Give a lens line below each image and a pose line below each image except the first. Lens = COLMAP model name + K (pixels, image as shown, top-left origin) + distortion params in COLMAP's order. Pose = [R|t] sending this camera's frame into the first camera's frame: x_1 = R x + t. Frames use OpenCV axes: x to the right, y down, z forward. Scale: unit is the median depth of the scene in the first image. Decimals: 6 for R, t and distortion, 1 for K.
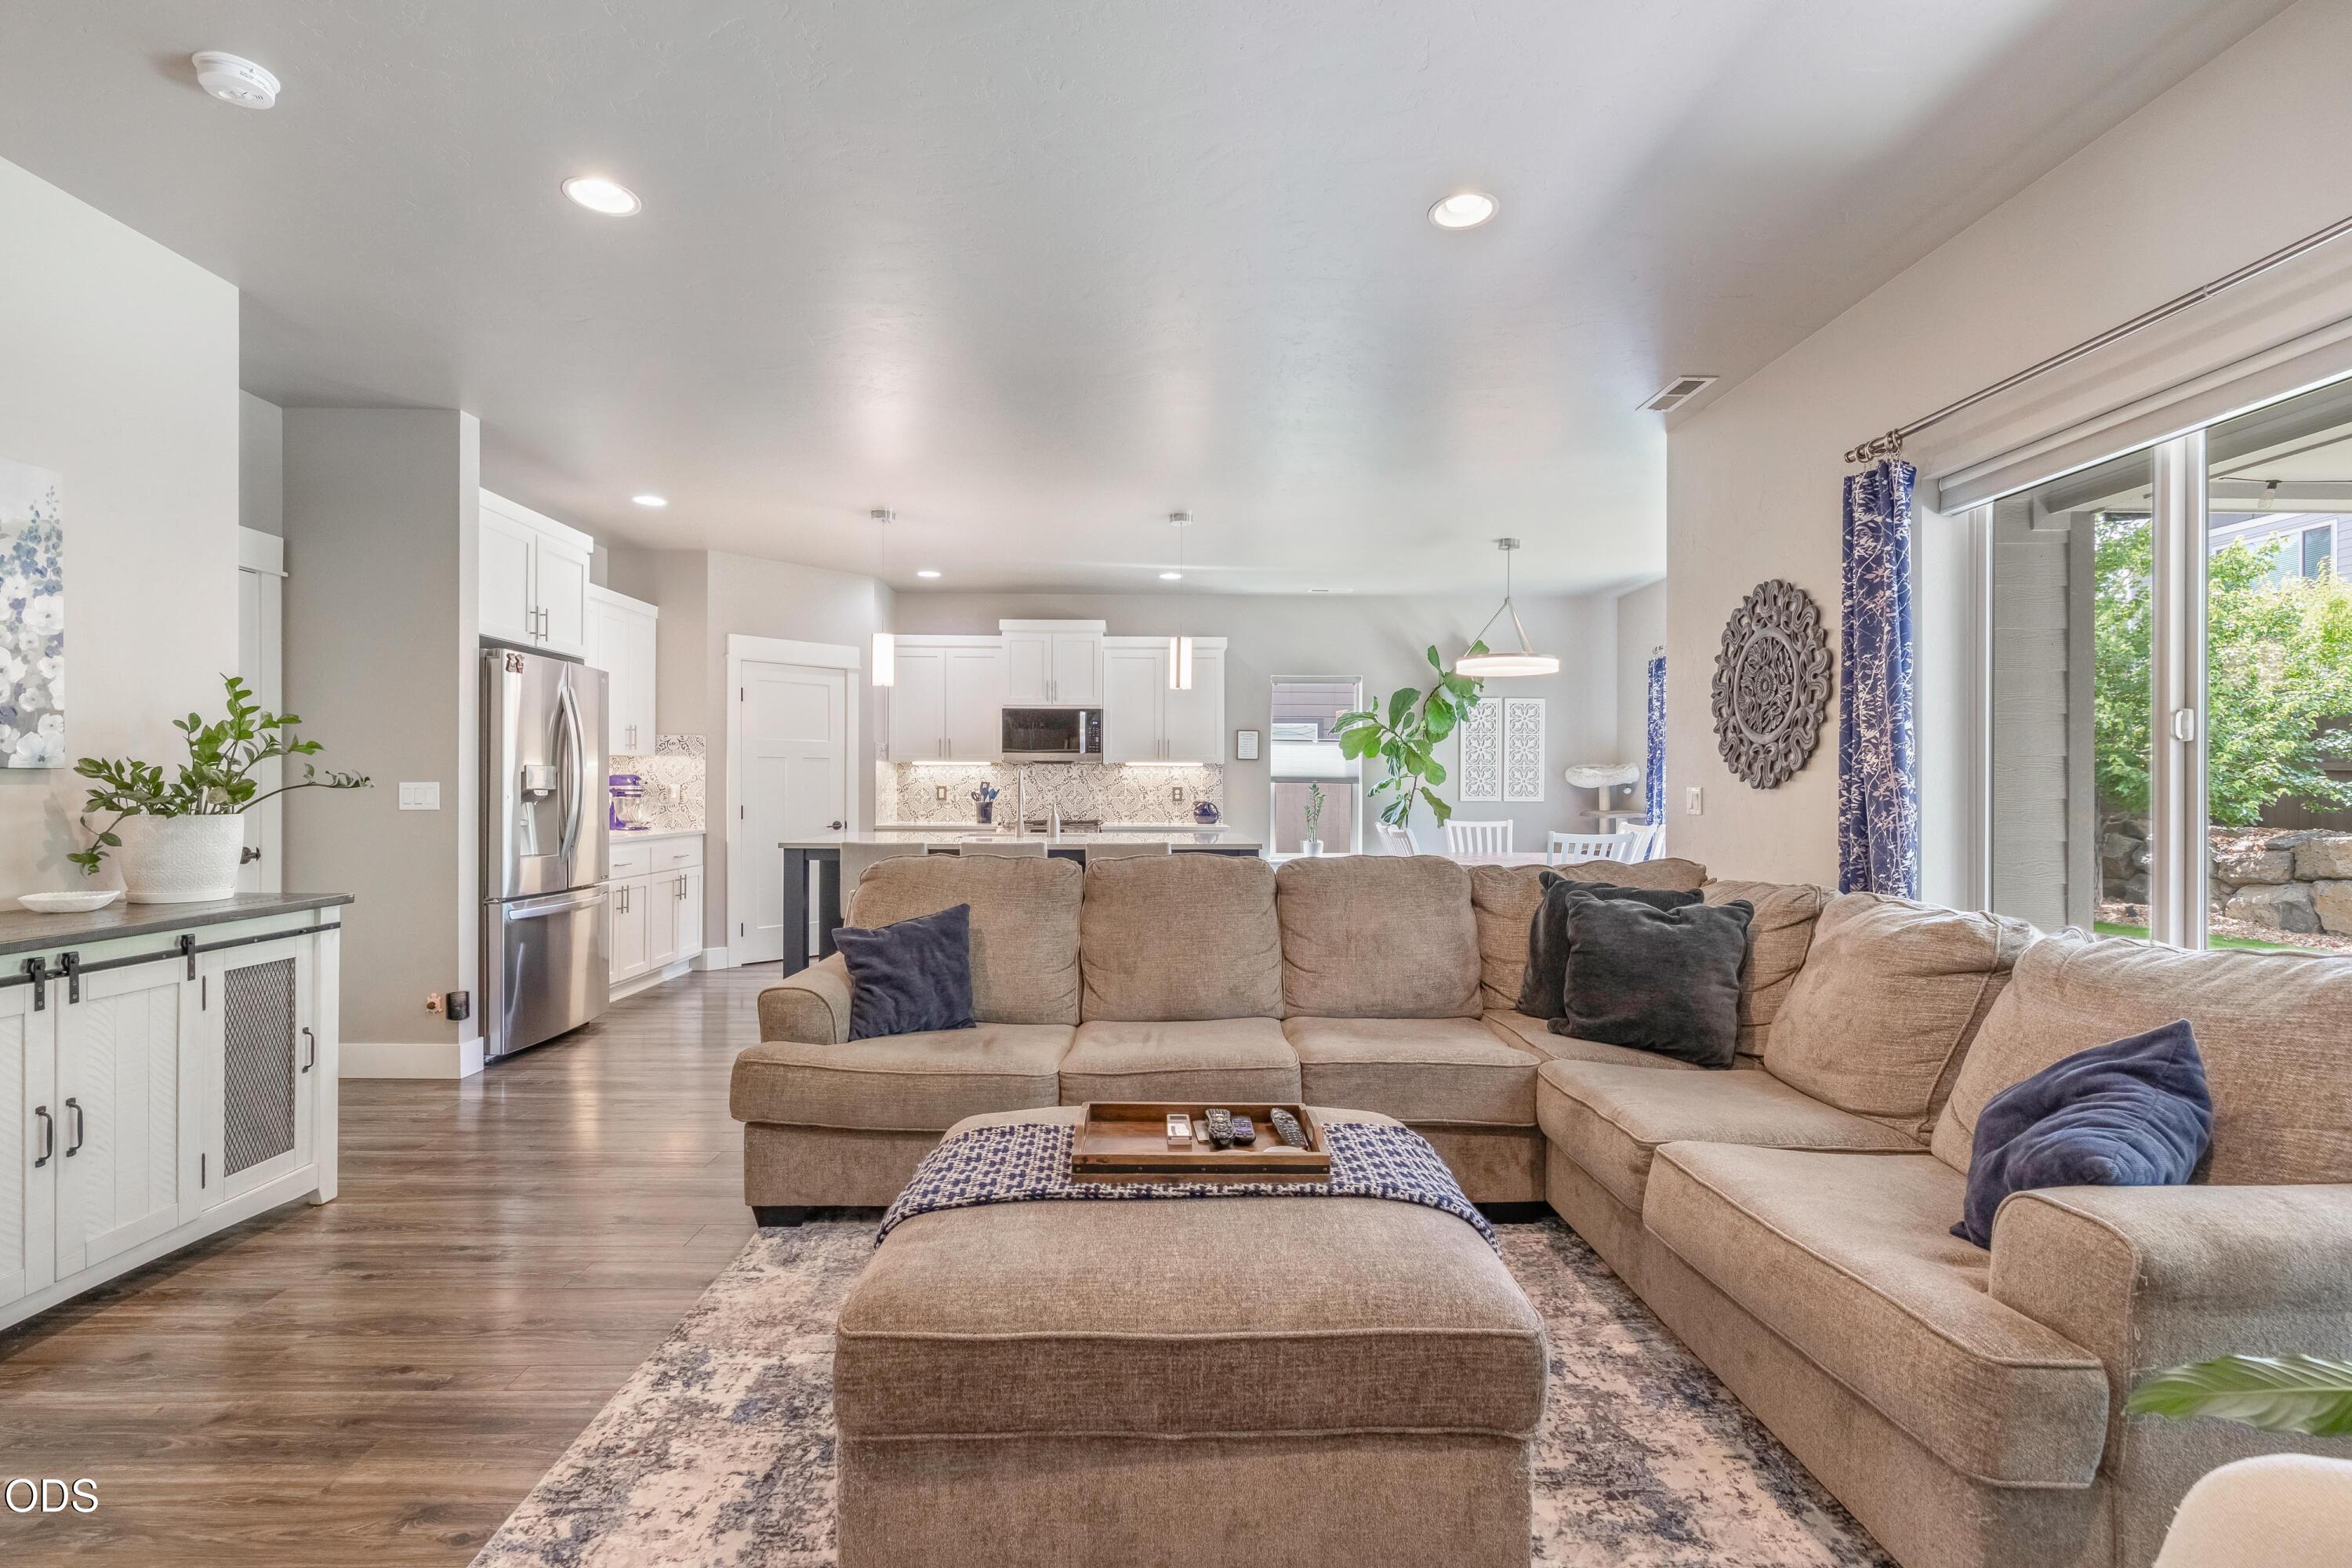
lens RADIAL K [[1054.6, 0, 1177.6], [0, 1054.6, 783.9], [0, 0, 1]] dist [0.019698, -0.000024]
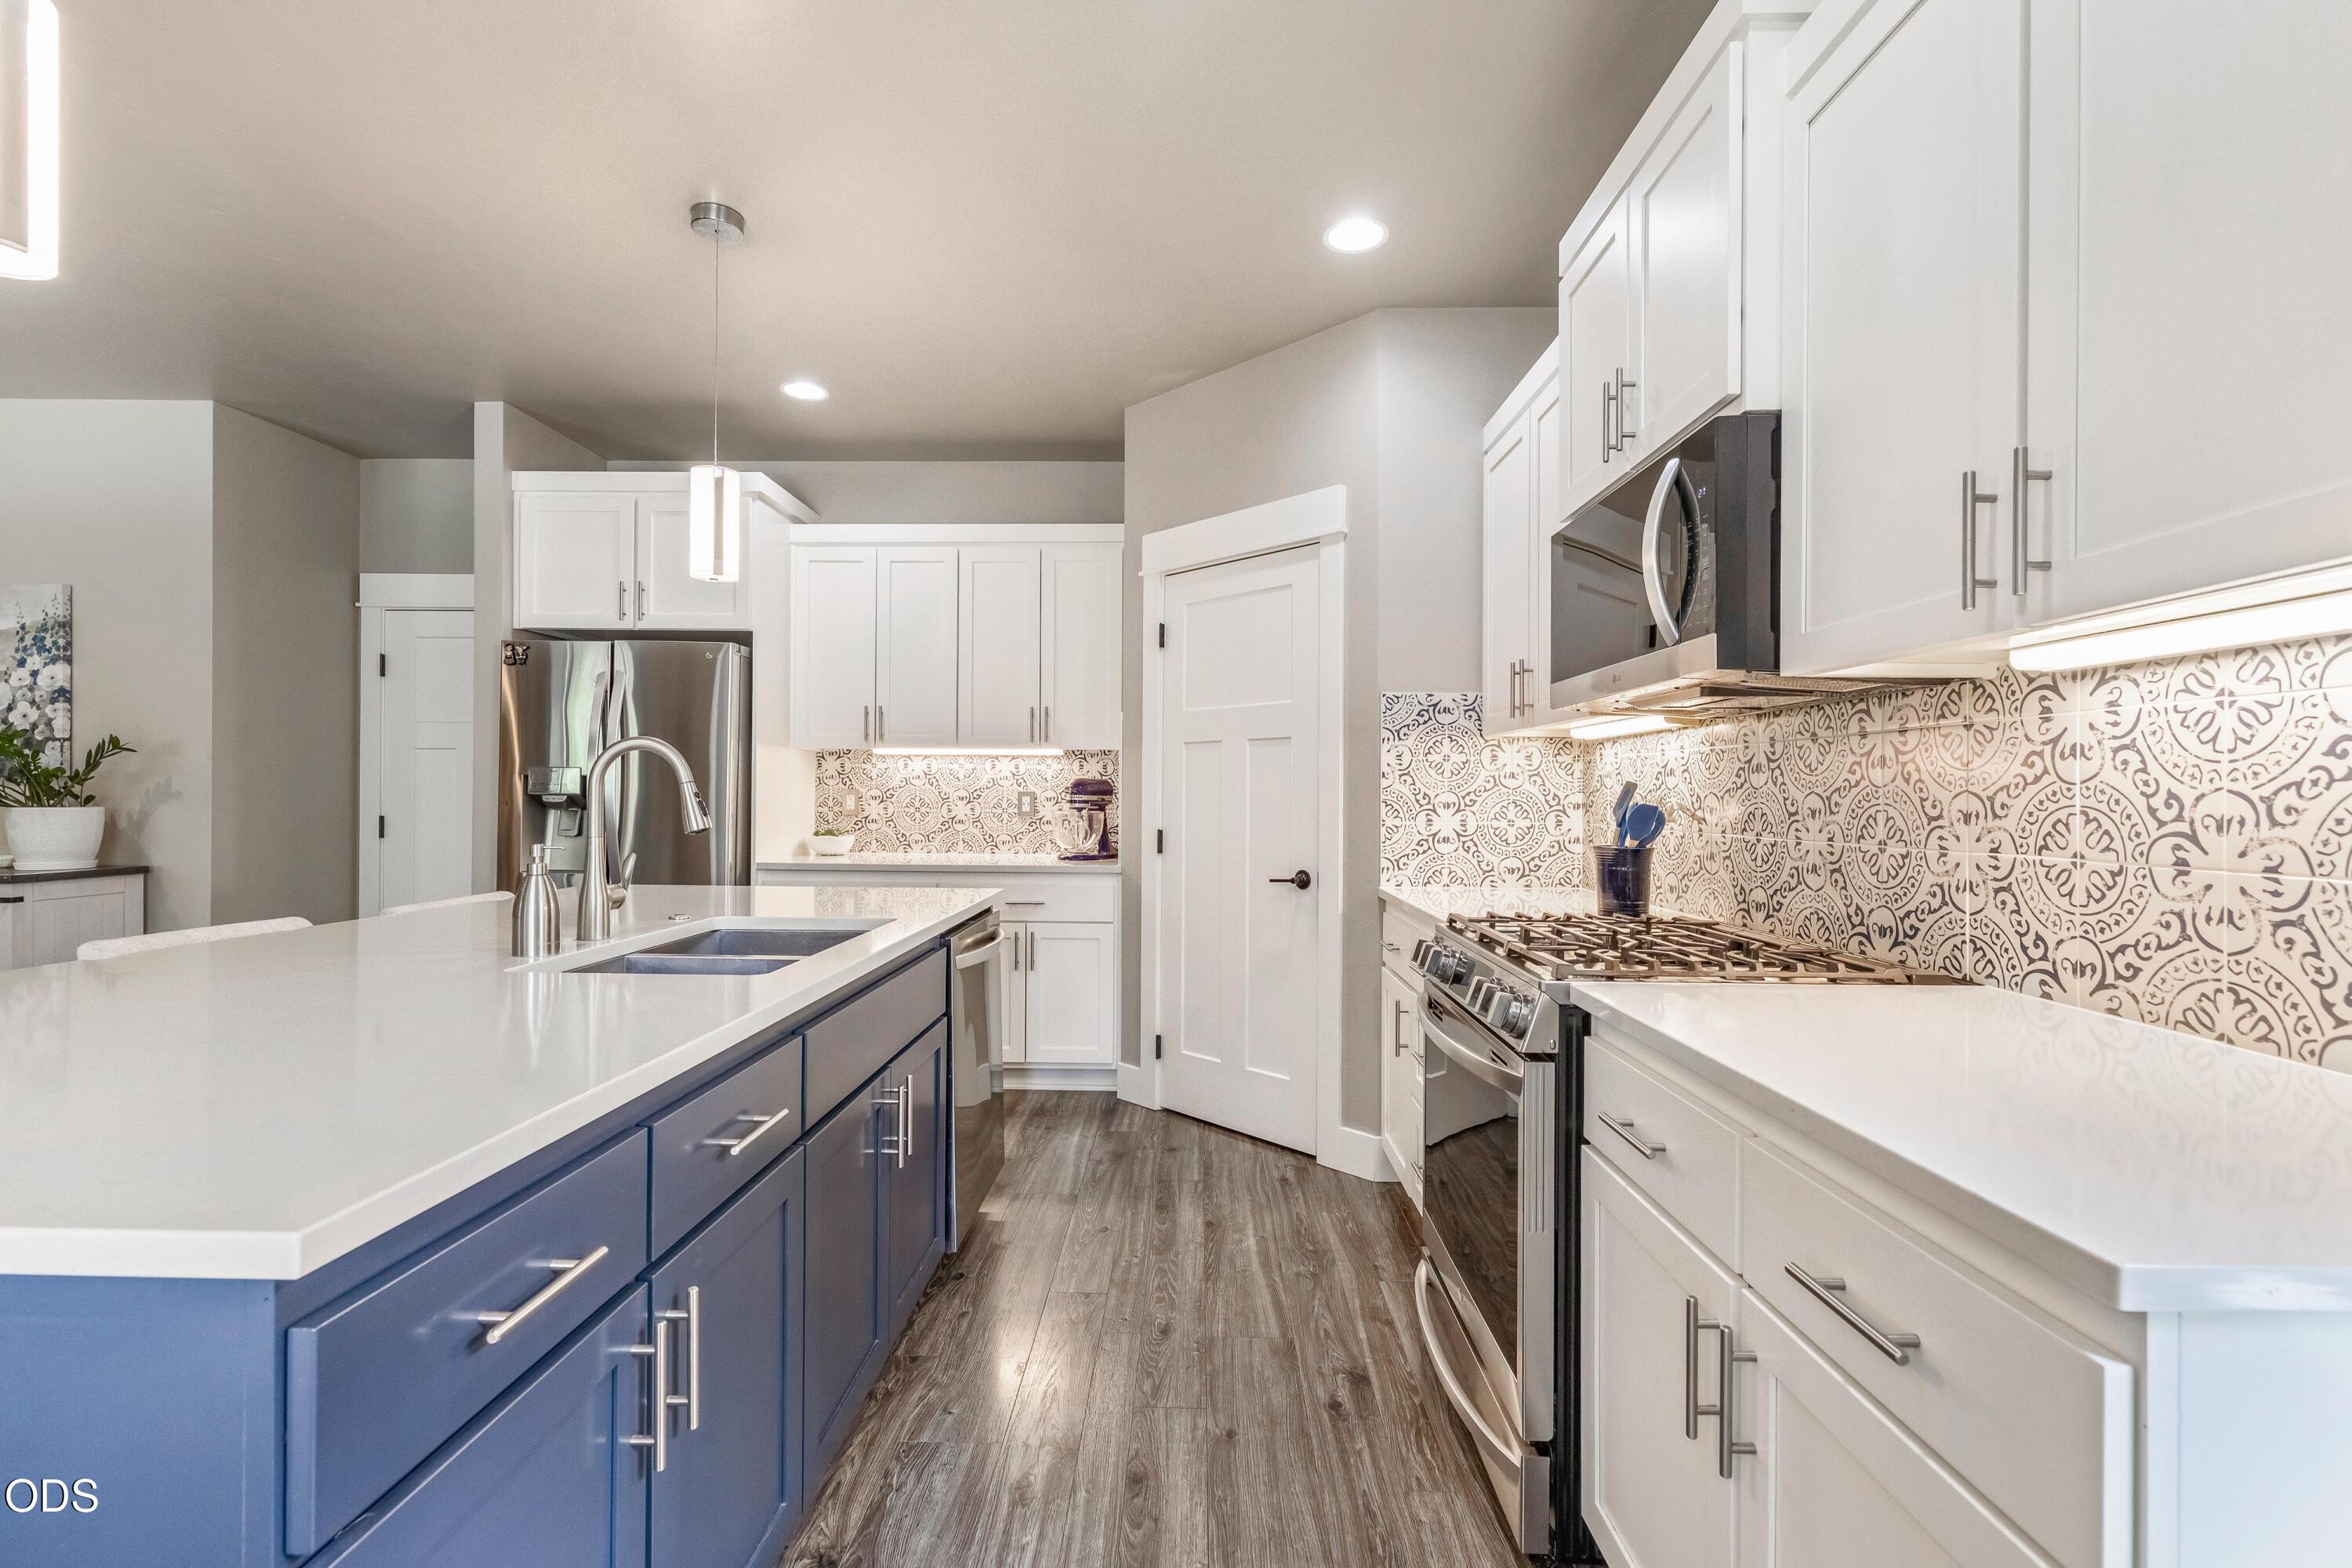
lens RADIAL K [[1054.6, 0, 1173.0], [0, 1054.6, 783.1], [0, 0, 1]] dist [0.019698, -0.000024]
pose [[-0.056569, -0.015999, -0.998271, 0.140910], [-0.005326, 0.999862, -0.015722, 0.004108], [0.998384, 0.004427, -0.056646, 0.926588]]
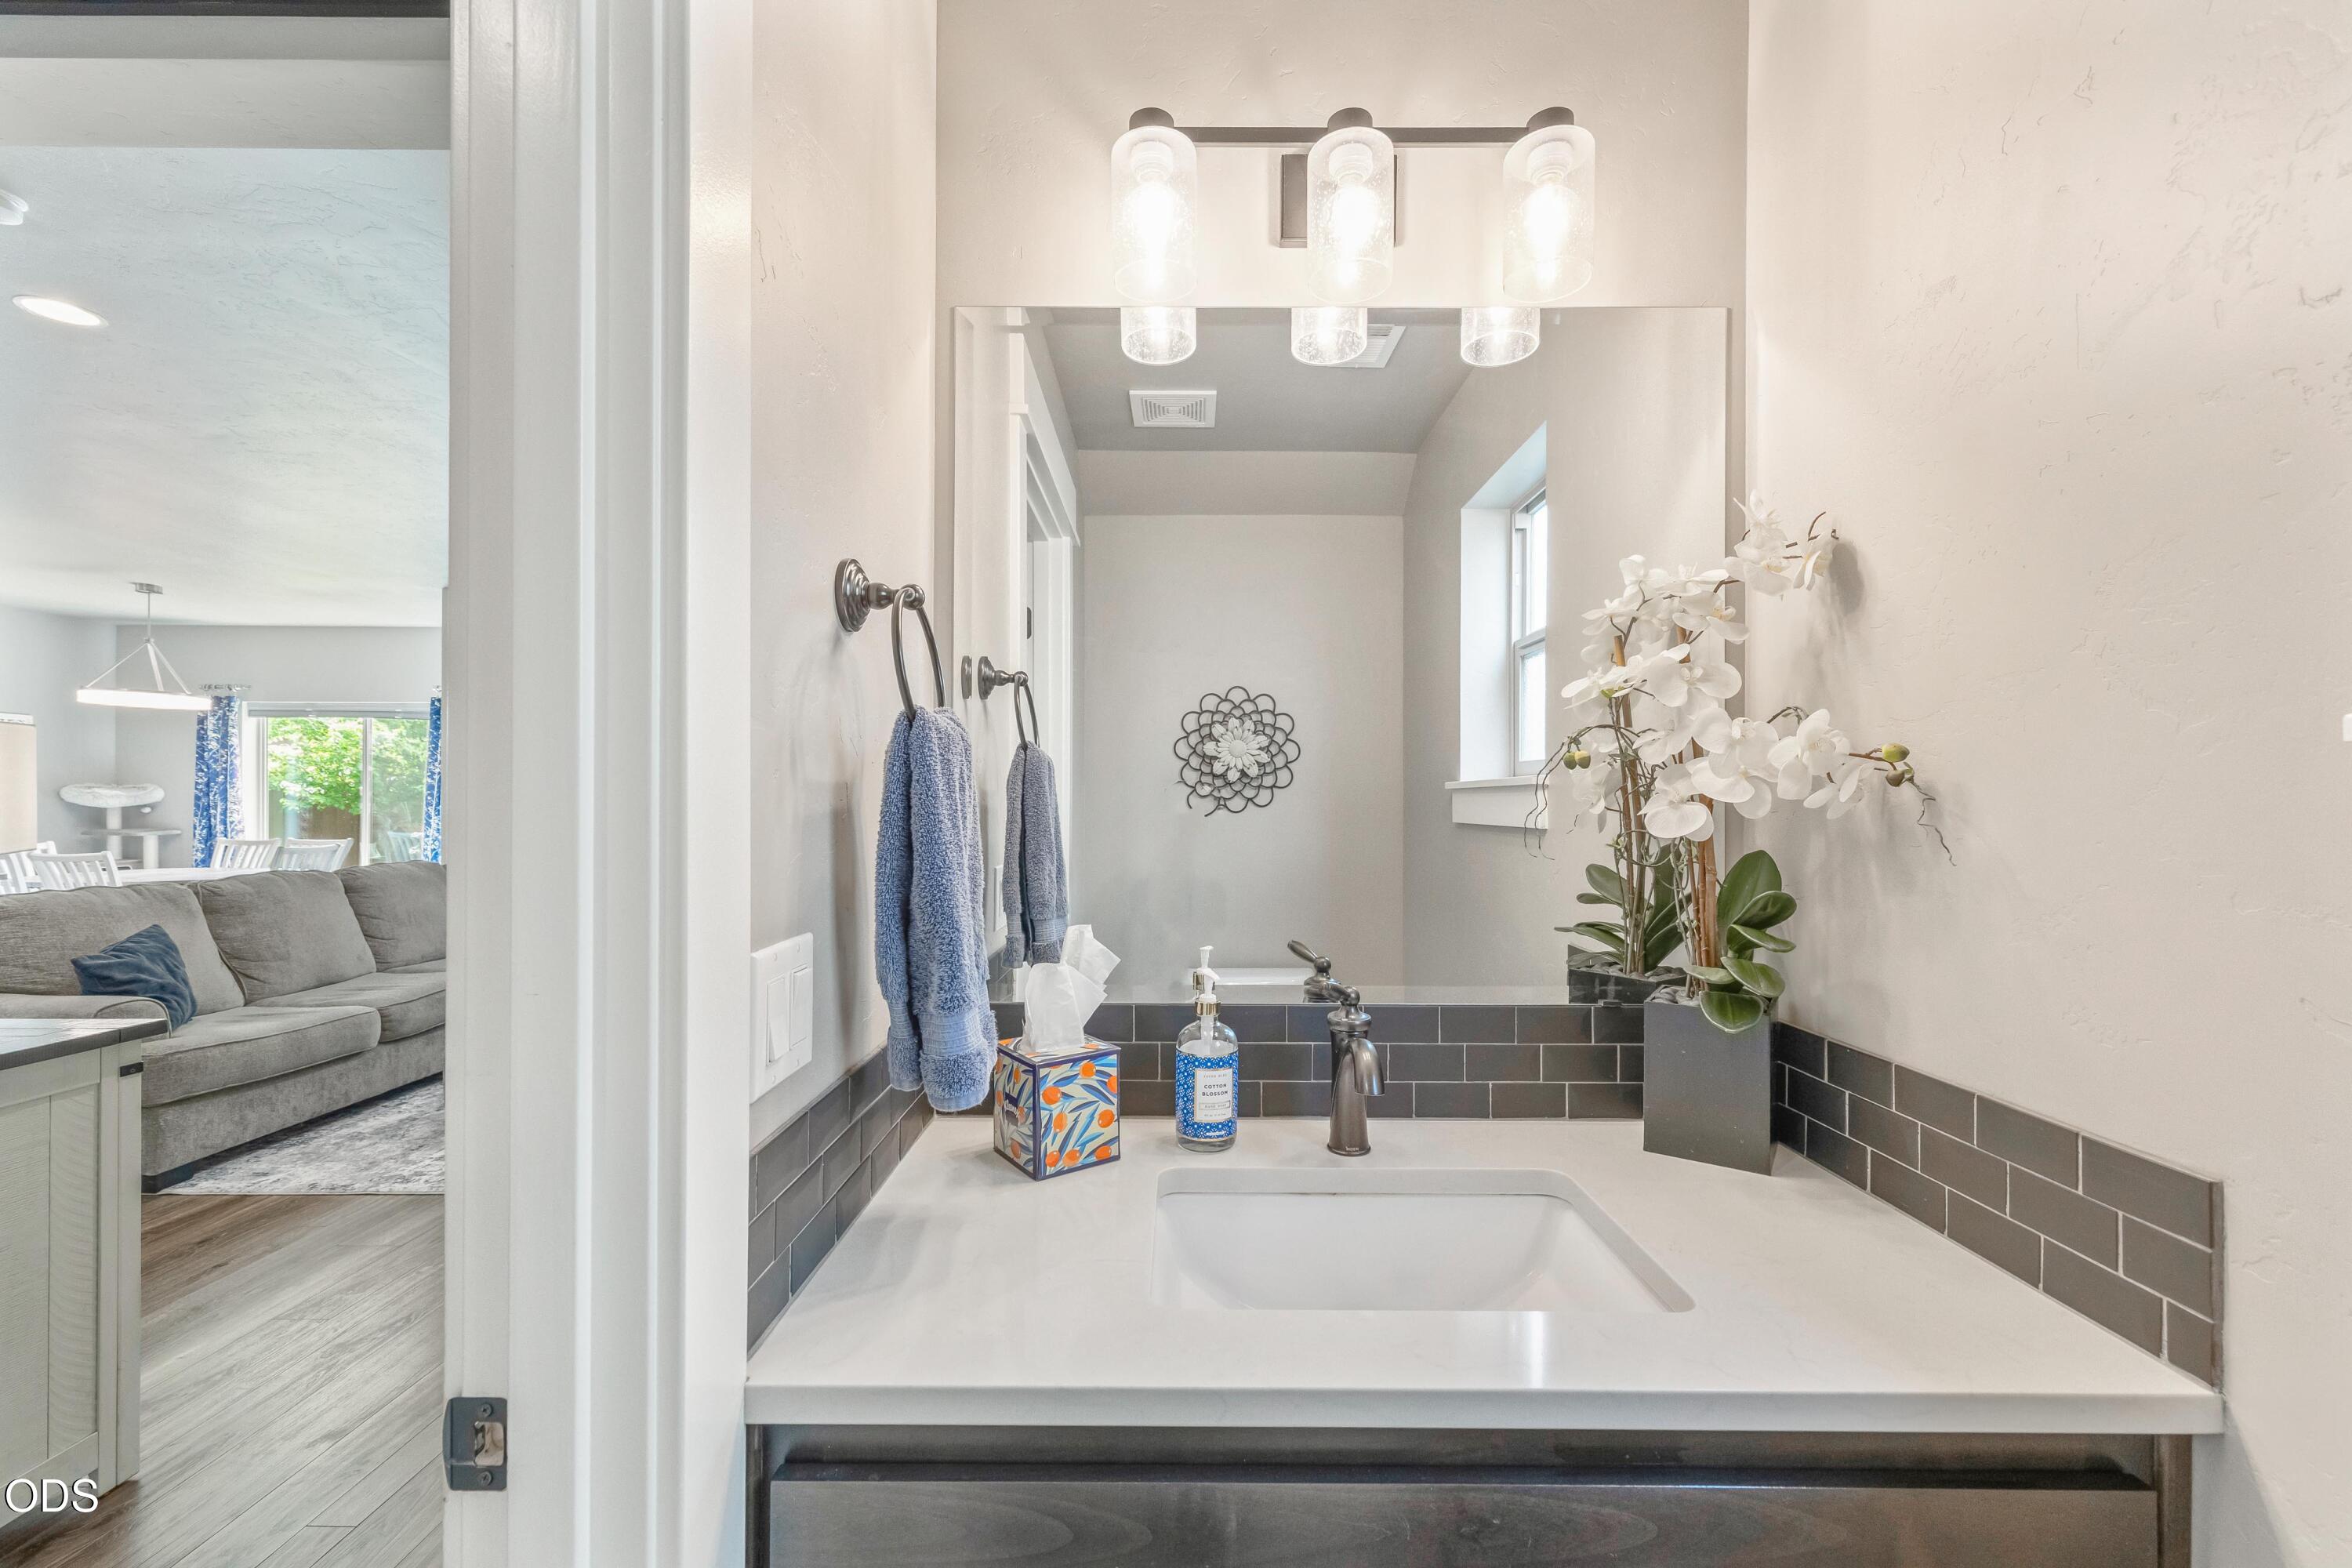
lens RADIAL K [[957.5, 0, 1178.7], [0, 957.5, 799.2], [0, 0, 1]] dist [-0.000025, -0.000141]
pose [[0.026231, -0.003783, 0.999649, -0.538643], [-0.008268, 0.999958, 0.004001, -0.017489], [-0.999622, -0.008370, 0.026198, -0.072973]]
